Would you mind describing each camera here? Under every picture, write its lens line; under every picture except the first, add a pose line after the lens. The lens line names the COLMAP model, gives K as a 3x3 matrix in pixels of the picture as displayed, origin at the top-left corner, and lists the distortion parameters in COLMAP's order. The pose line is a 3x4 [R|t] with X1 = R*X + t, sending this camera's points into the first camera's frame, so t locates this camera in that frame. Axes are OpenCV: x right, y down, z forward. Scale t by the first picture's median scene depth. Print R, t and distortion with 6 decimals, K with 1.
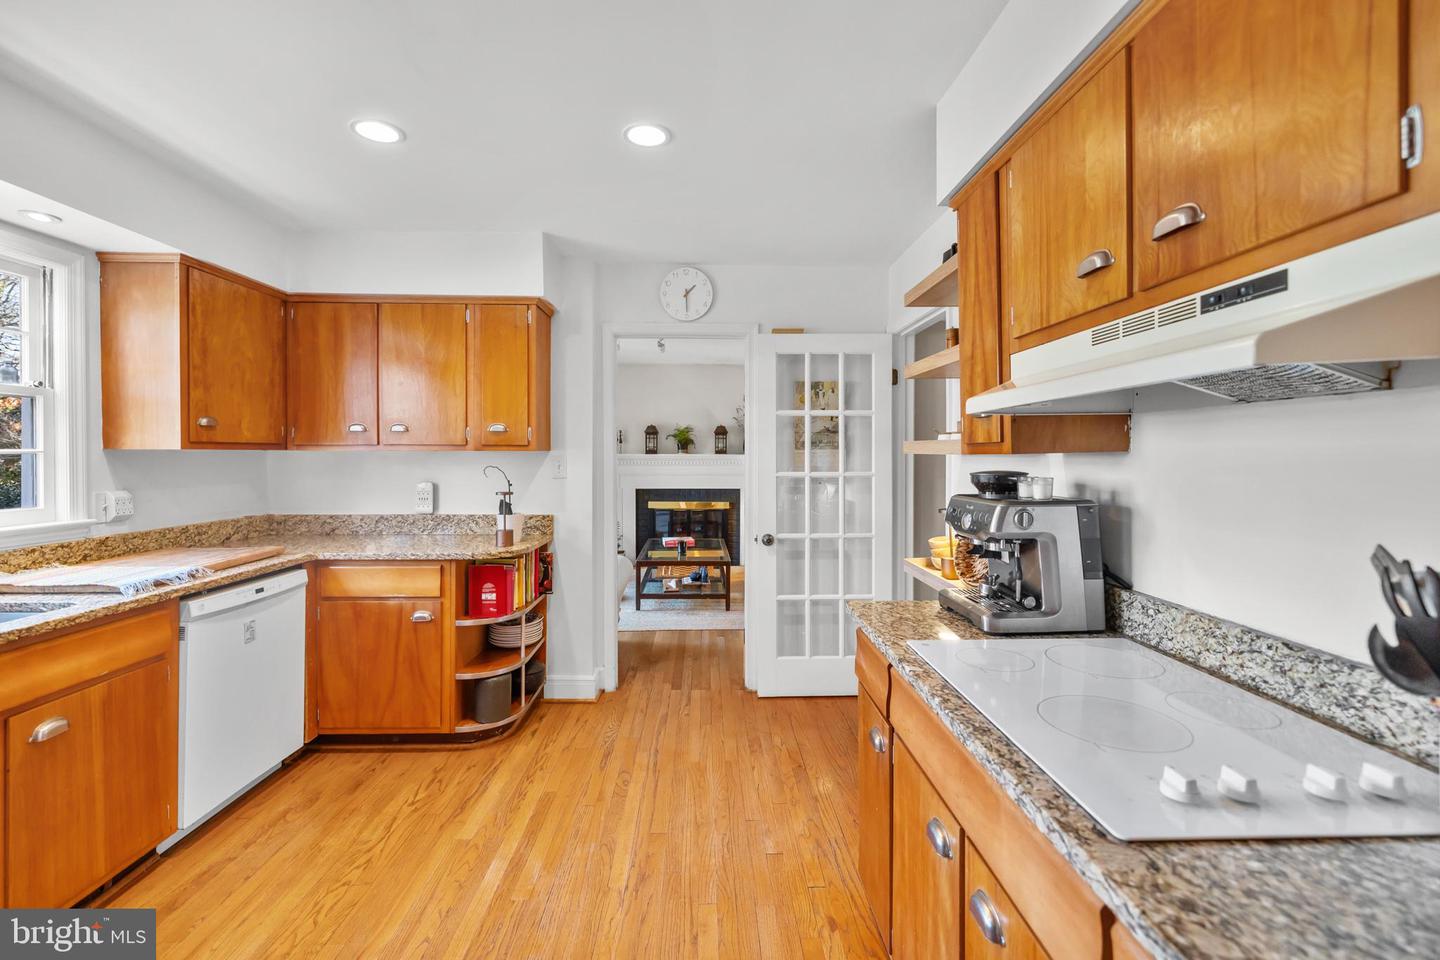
lens RADIAL K [[611.6, 0, 716.7], [0, 611.6, 470.5], [0, 0, 1]] dist [0.001367, 0.000078]
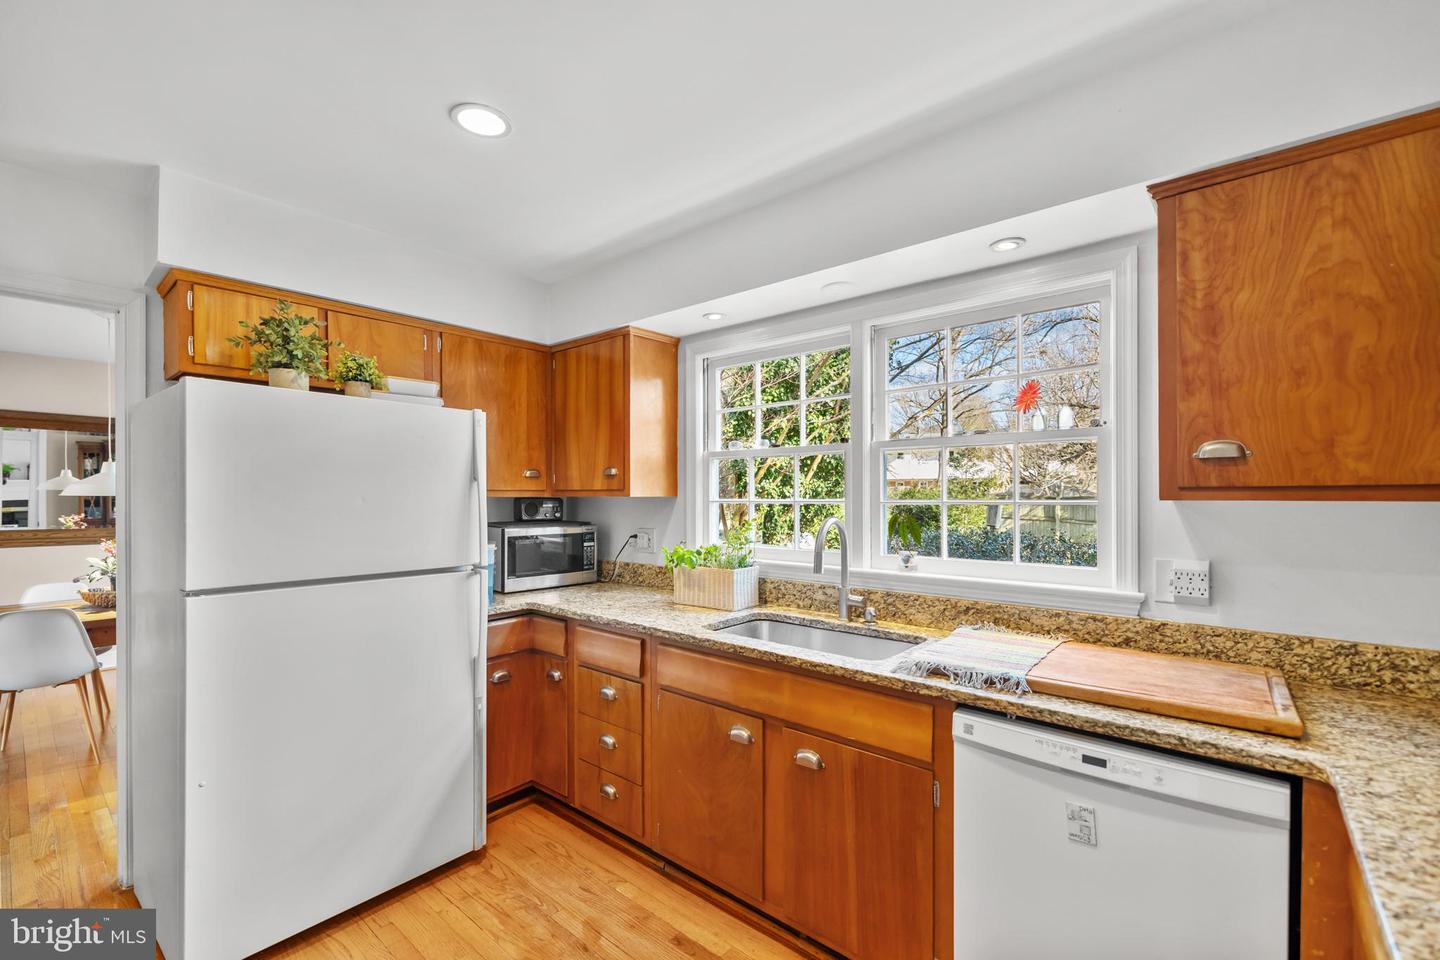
lens RADIAL K [[607.2, 0, 722.9], [0, 607.2, 499.4], [0, 0, 1]] dist [0.000608, 0.000060]
pose [[-0.663842, 0.001051, -0.747872, -0.126672], [-0.021753, 0.999549, 0.020713, -0.039867], [0.747556, 0.030018, -0.663520, 1.107477]]
